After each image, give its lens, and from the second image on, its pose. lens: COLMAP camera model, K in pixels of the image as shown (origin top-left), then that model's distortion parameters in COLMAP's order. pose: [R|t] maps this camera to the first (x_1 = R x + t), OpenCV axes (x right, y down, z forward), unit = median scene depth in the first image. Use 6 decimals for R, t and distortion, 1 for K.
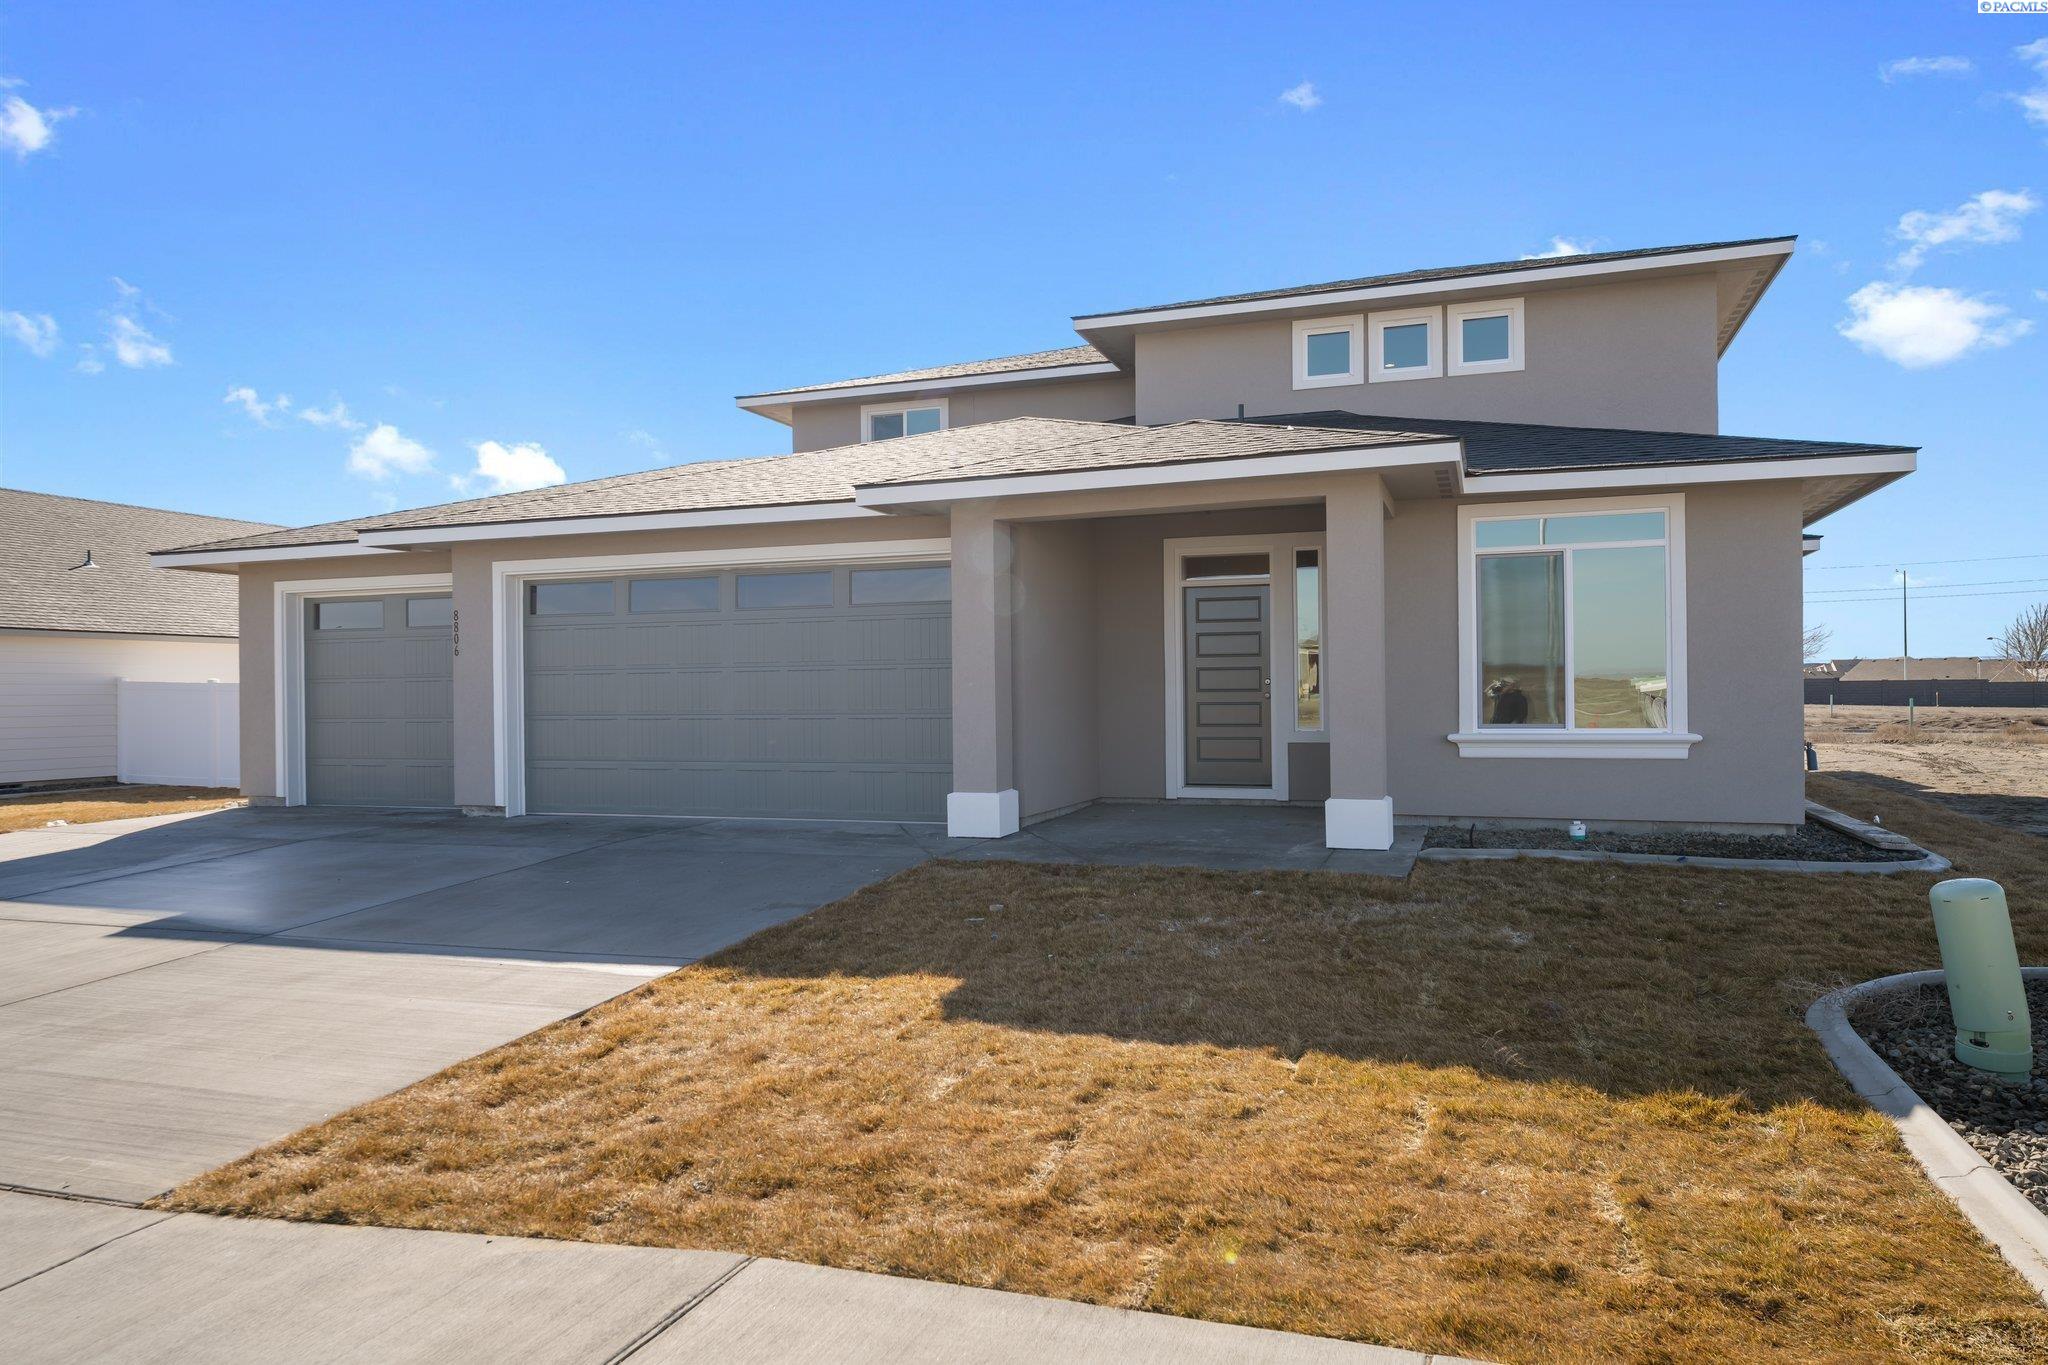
lens RADIAL K [[1347.9, 0, 1024.0], [0, 1347.9, 682.5], [0, 0, 1]] dist [-0.000309, -0.001199]
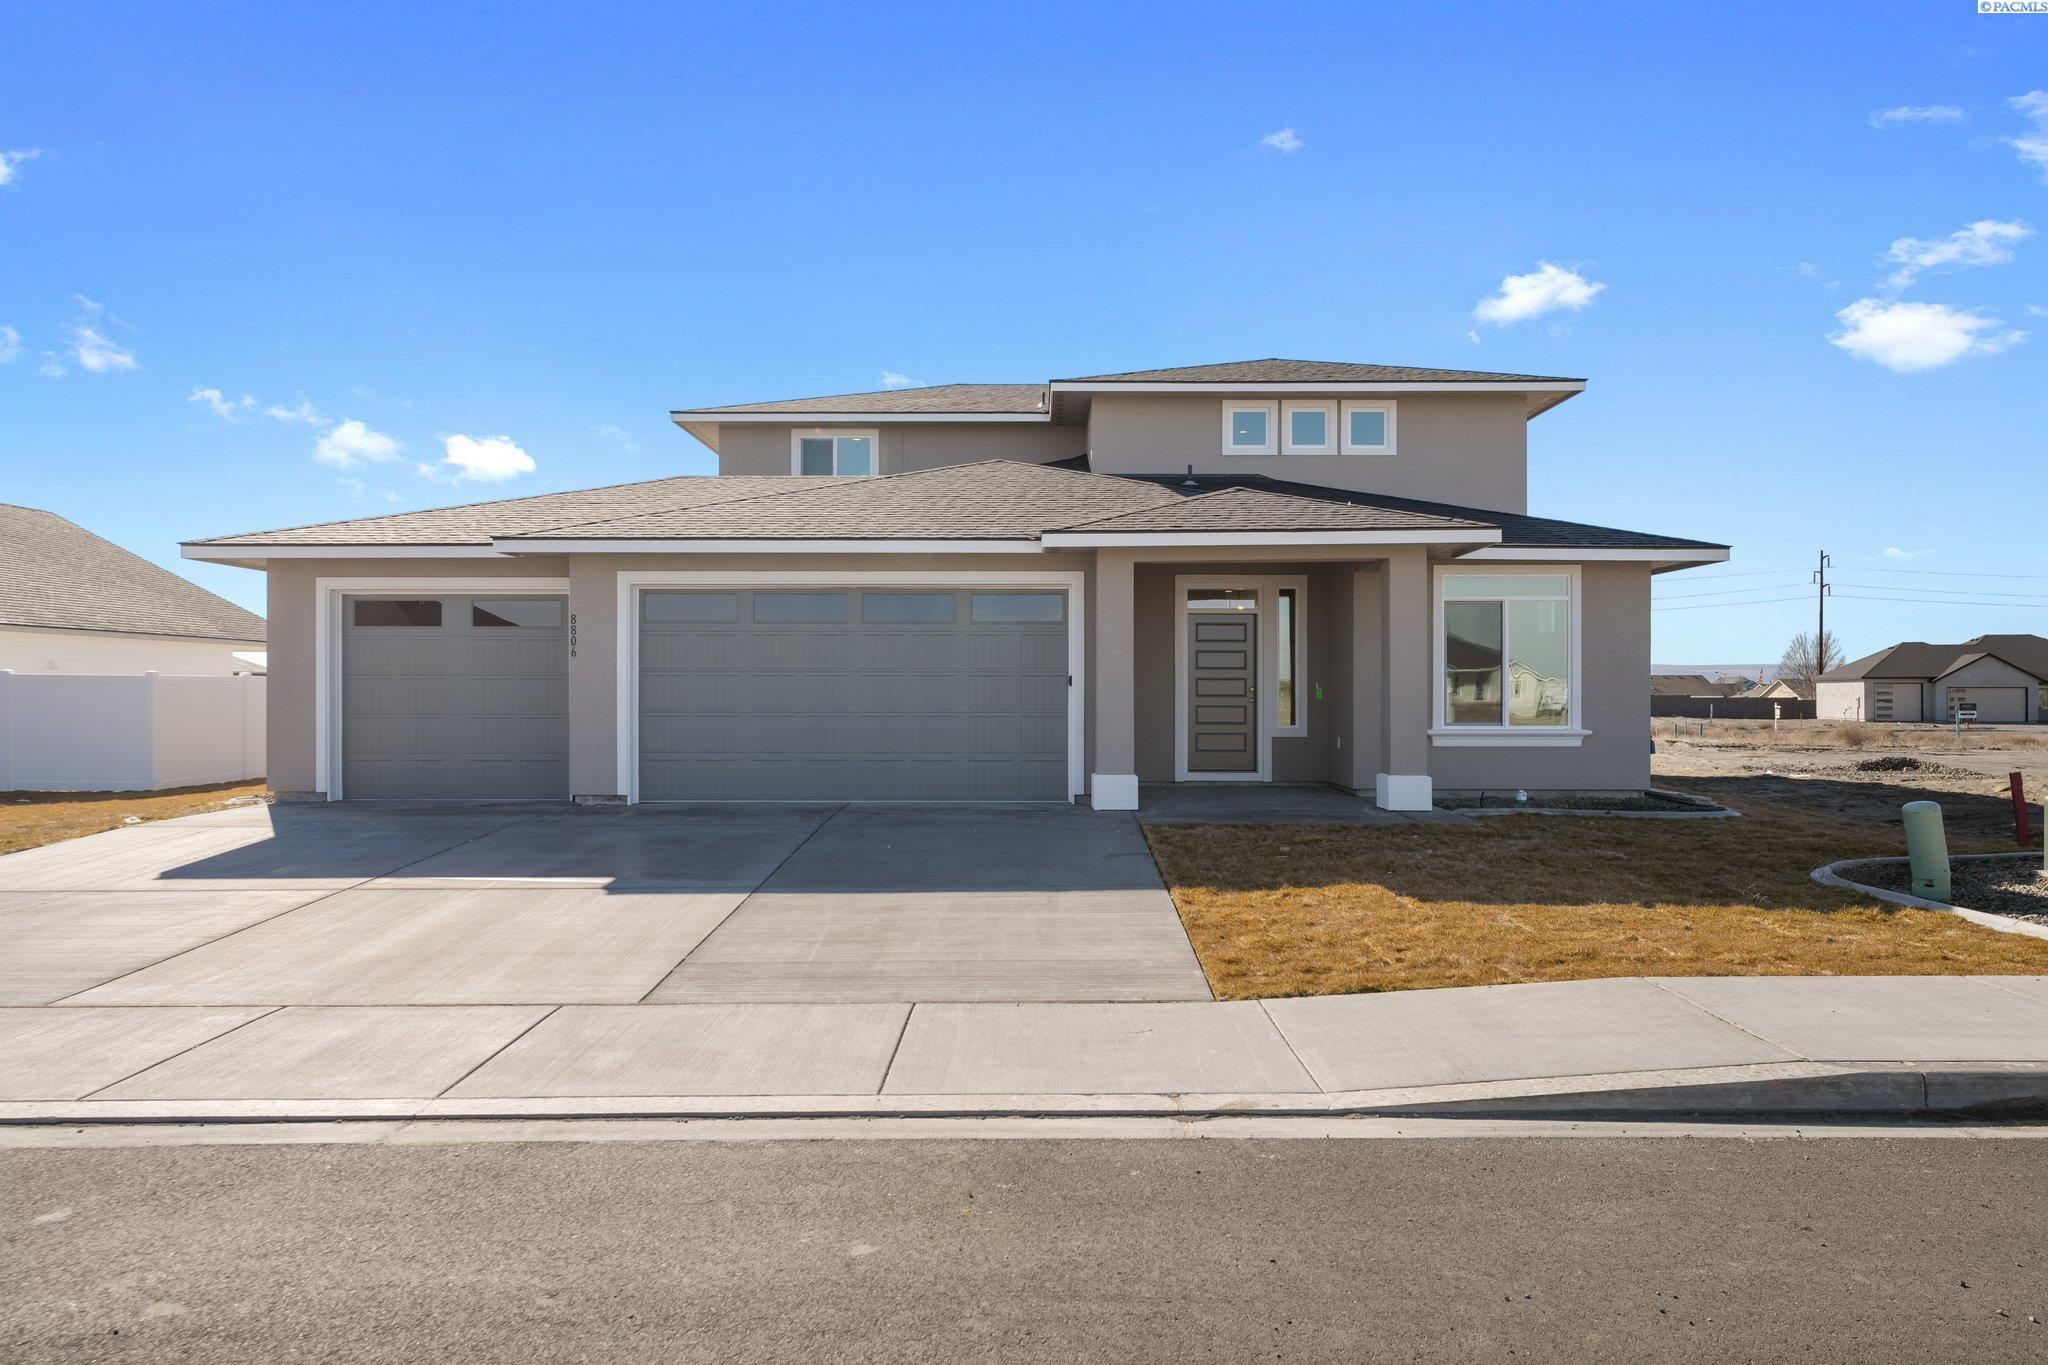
lens RADIAL K [[1373.0, 0, 1024.0], [0, 1373.0, 682.5], [0, 0, 1]] dist [-0.027253, -0.001012]
pose [[0.943102, 0.013128, 0.332245, -0.445512], [-0.013145, 0.999911, -0.002195, -0.001459], [-0.332244, -0.002297, 0.943191, -0.155139]]
